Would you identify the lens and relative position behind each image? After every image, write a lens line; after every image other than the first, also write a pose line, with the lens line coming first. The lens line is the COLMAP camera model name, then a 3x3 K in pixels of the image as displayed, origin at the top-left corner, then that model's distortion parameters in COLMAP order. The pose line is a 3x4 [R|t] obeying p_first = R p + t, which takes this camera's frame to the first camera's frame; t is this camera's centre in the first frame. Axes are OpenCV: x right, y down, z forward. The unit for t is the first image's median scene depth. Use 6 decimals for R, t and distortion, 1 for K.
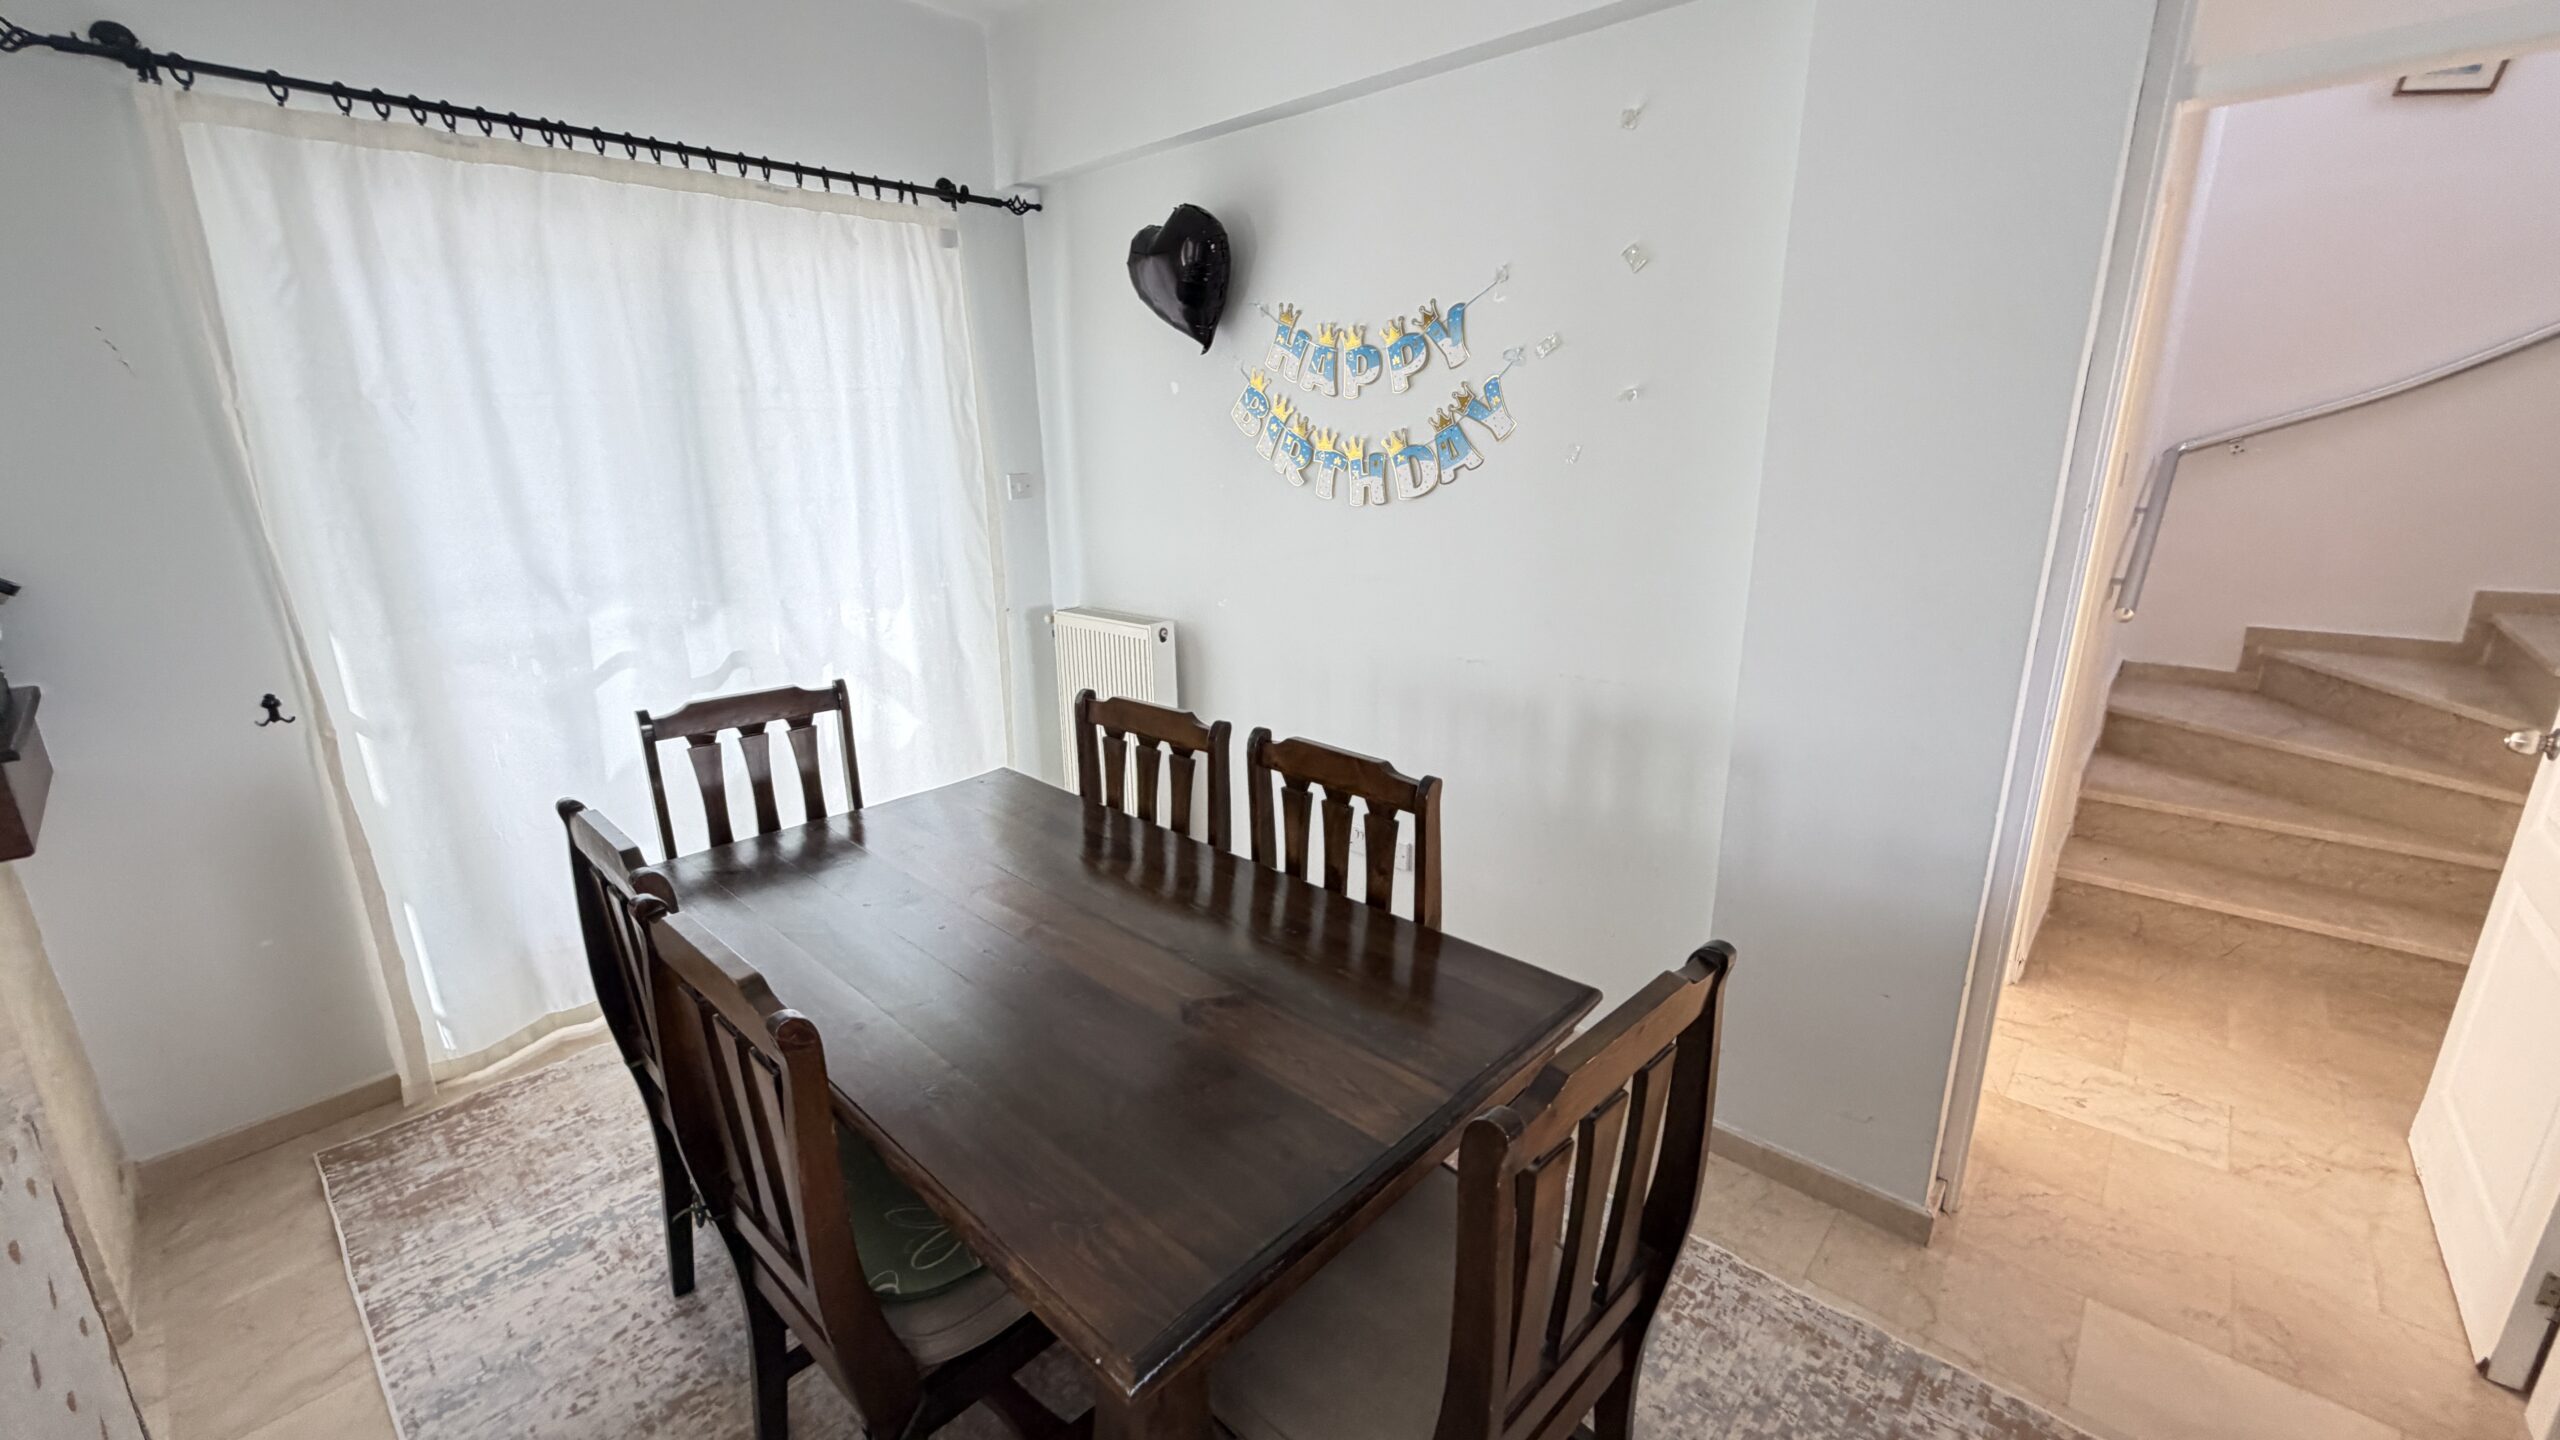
lens RADIAL K [[1019.3, 0, 1279.9], [0, 1019.3, 723.9], [0, 0, 1]] dist [-0.000314, 0.000543]
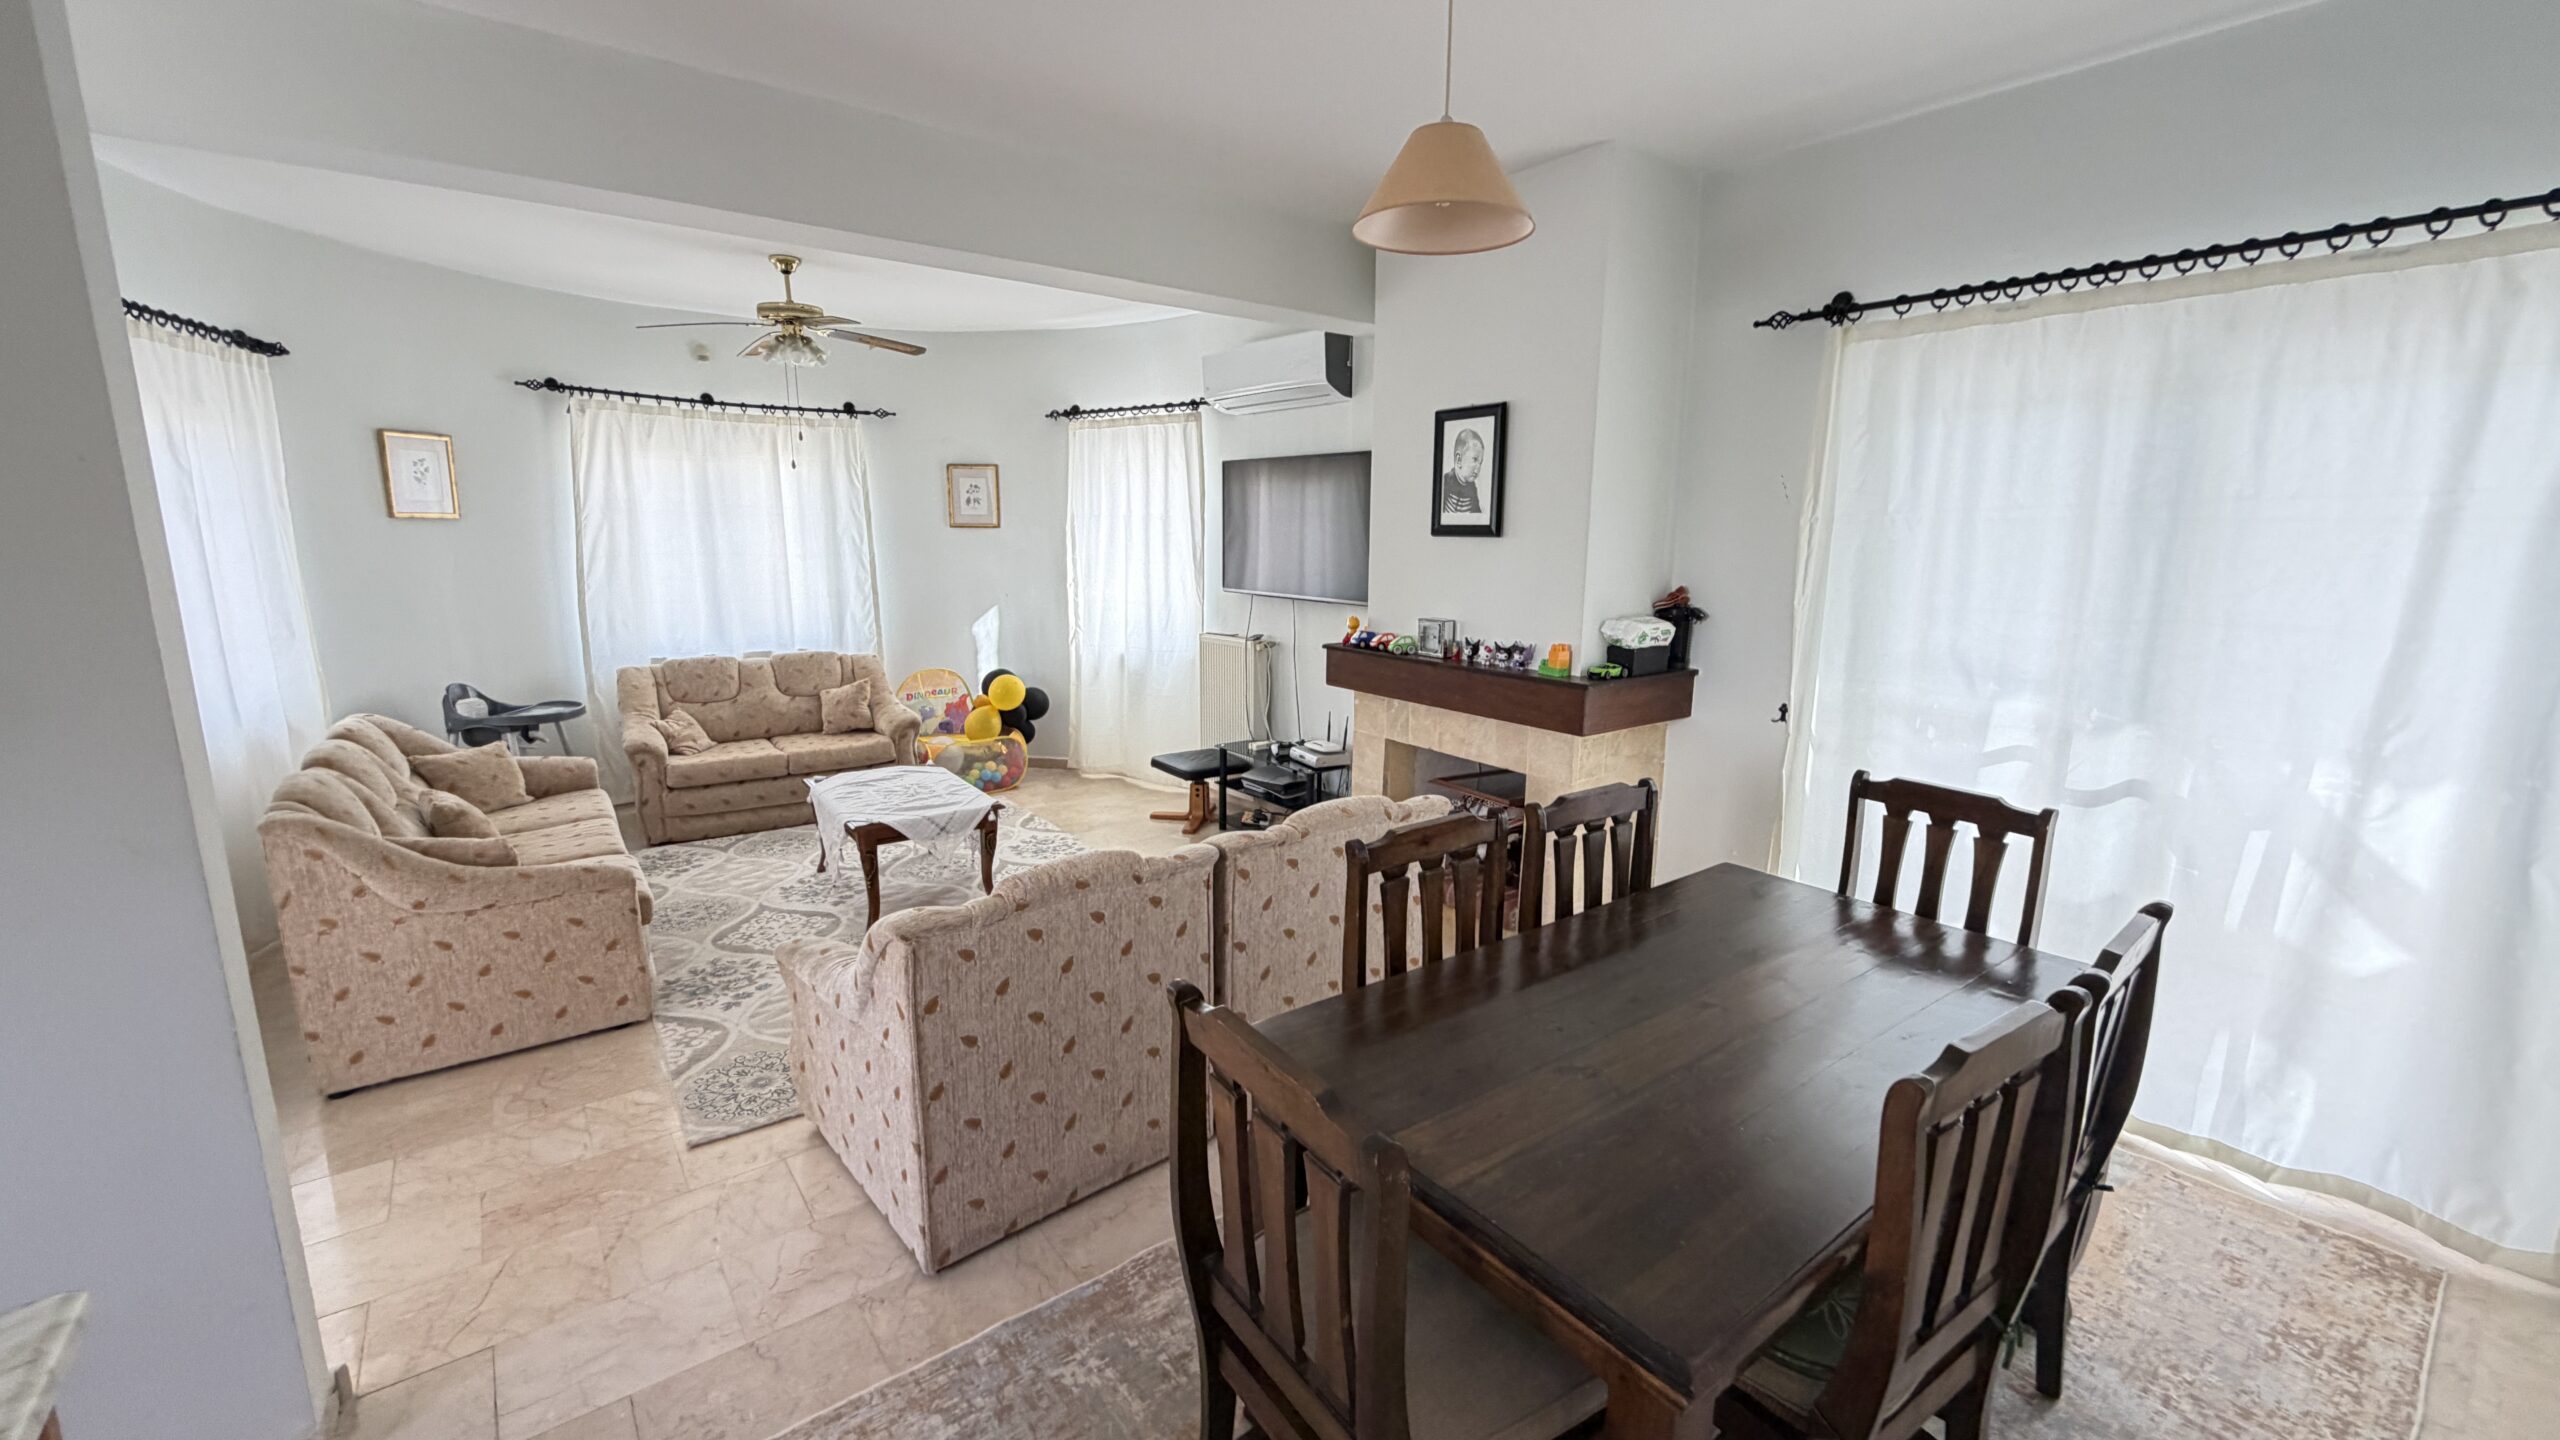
lens RADIAL K [[1019.3, 0, 1278.0], [0, 1019.3, 720.3], [0, 0, 1]] dist [-0.000314, 0.000543]
pose [[-0.175079, 0.194192, -0.965213, 0.621020], [-0.276567, 0.931182, 0.237512, -0.158350], [0.944912, 0.308529, -0.109323, 0.455368]]
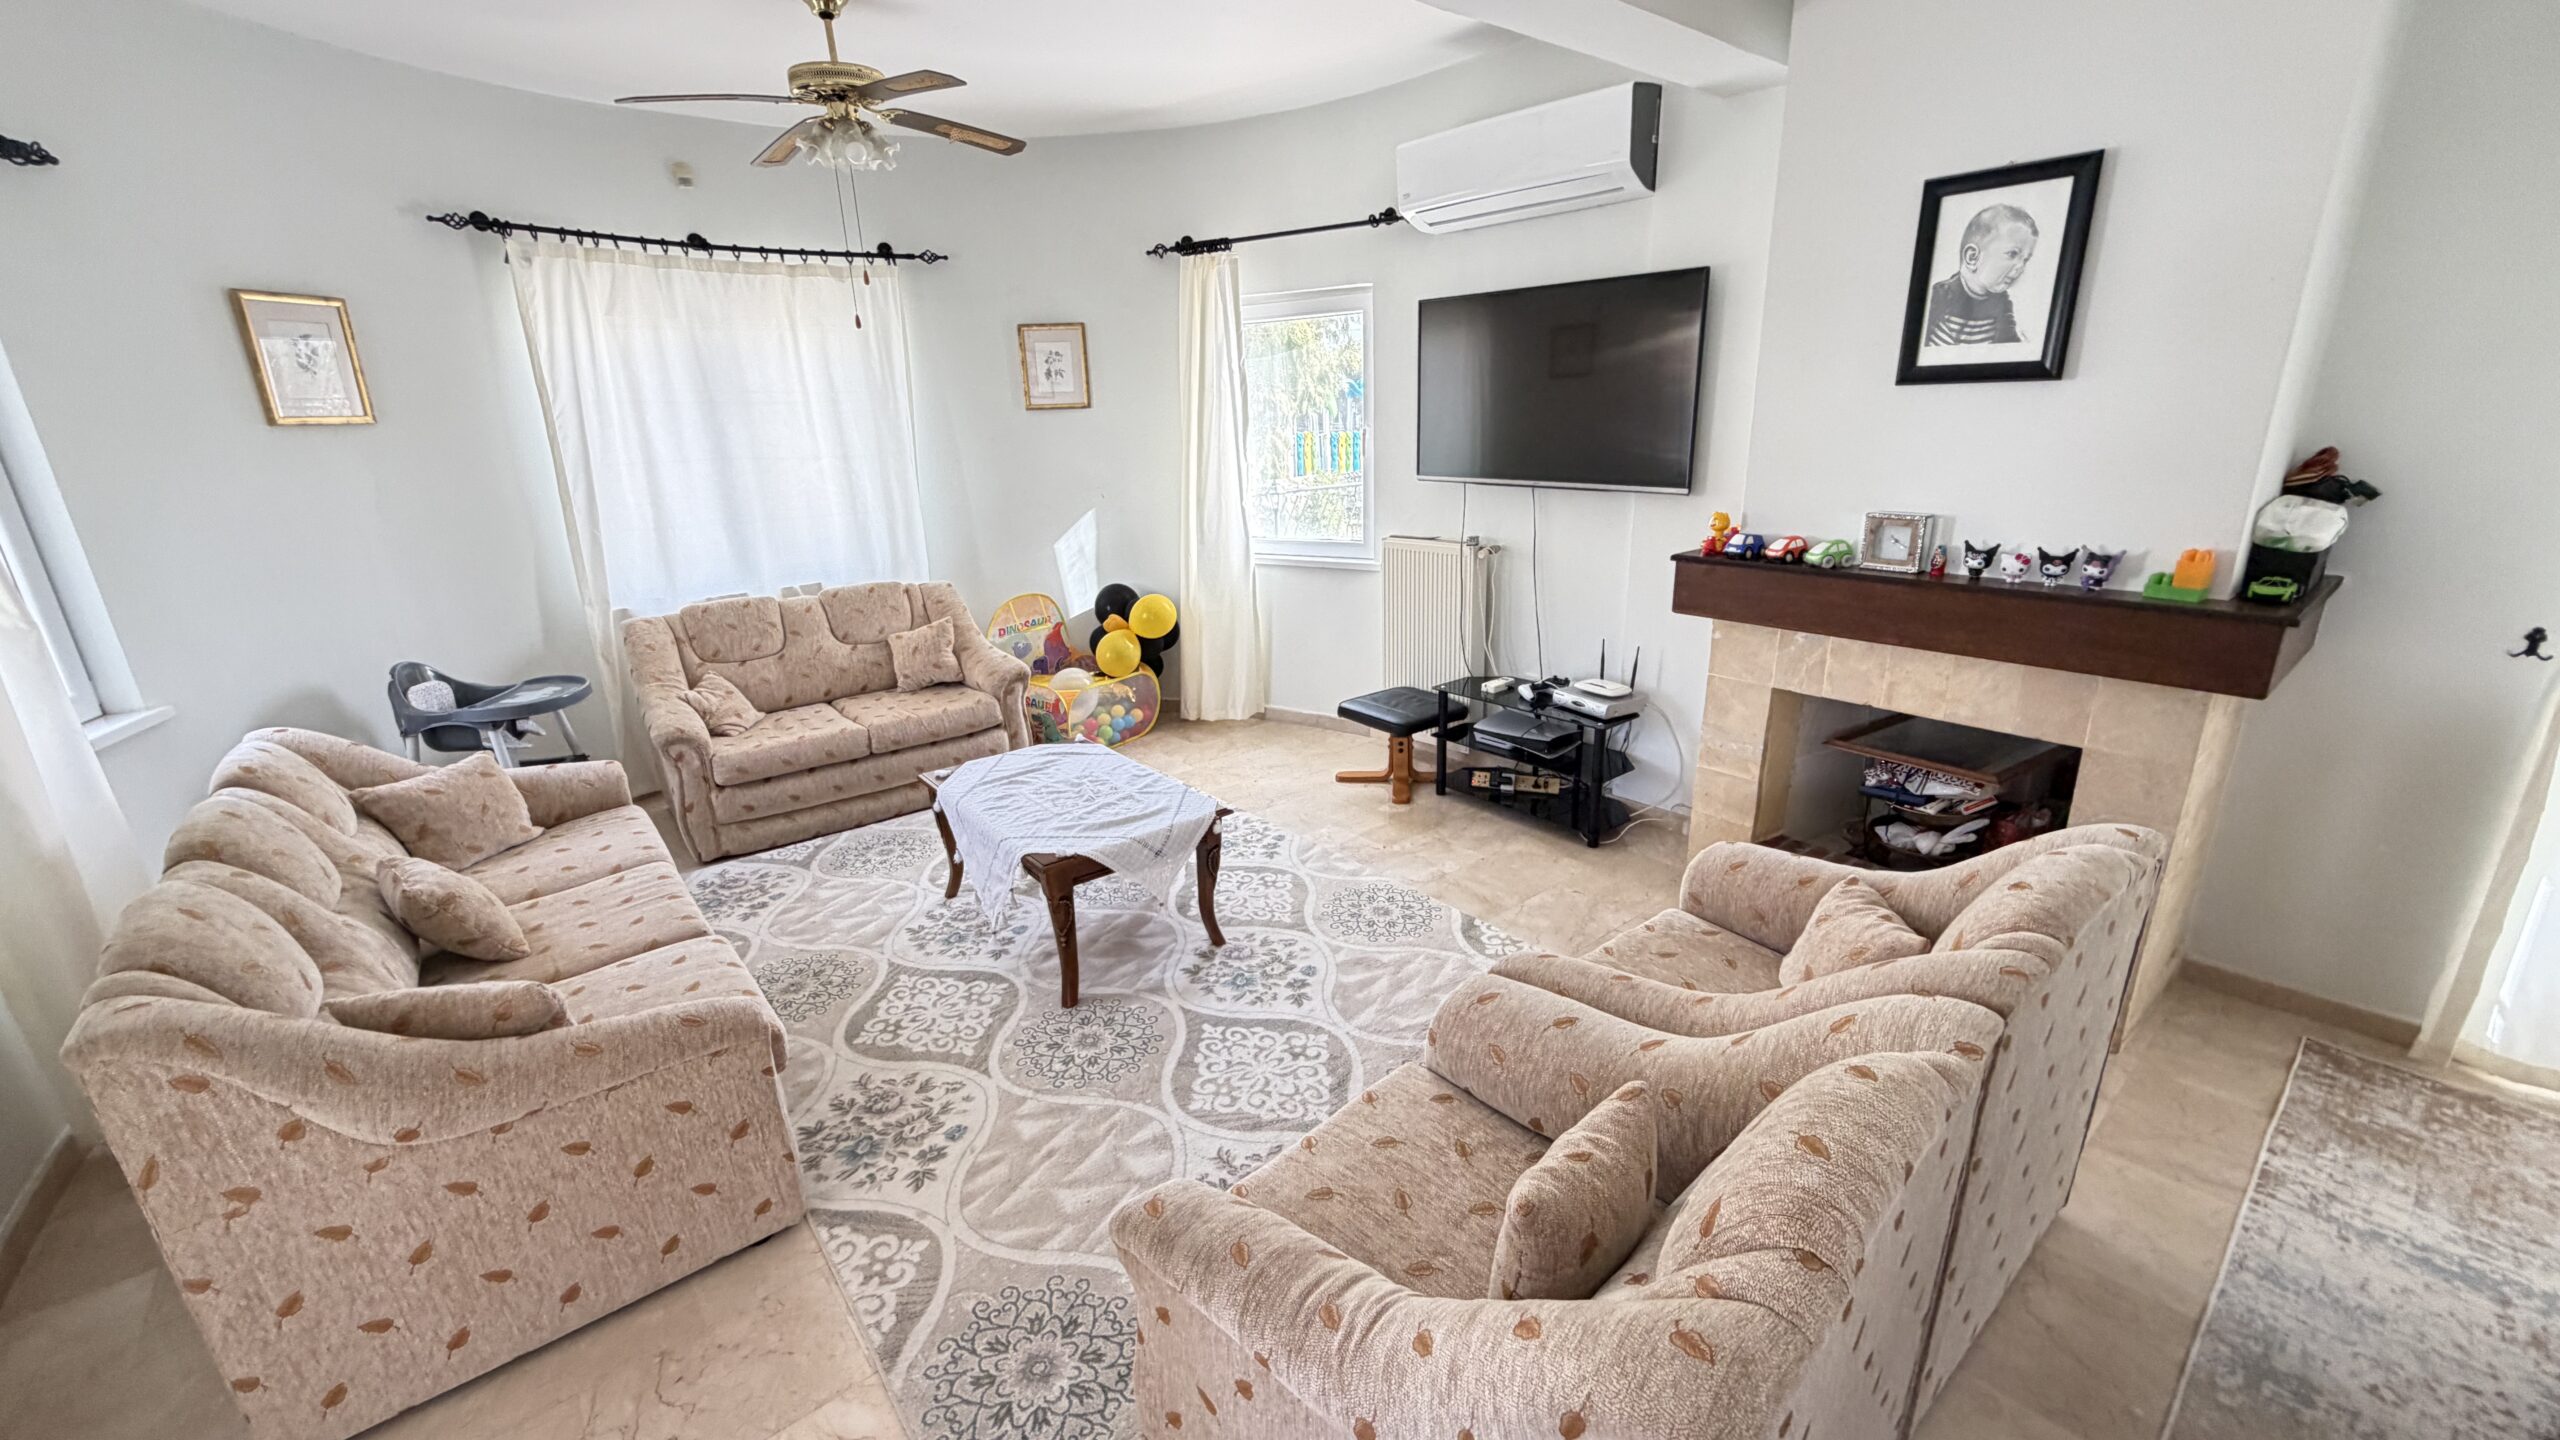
lens RADIAL K [[1019.3, 0, 1276.6], [0, 1019.3, 721.1], [0, 0, 1]] dist [-0.000314, 0.000543]
pose [[-0.134513, 0.311908, -0.940542, 0.117689], [-0.240422, 0.910534, 0.336341, 0.014665], [0.961303, 0.271369, -0.047489, -0.093092]]
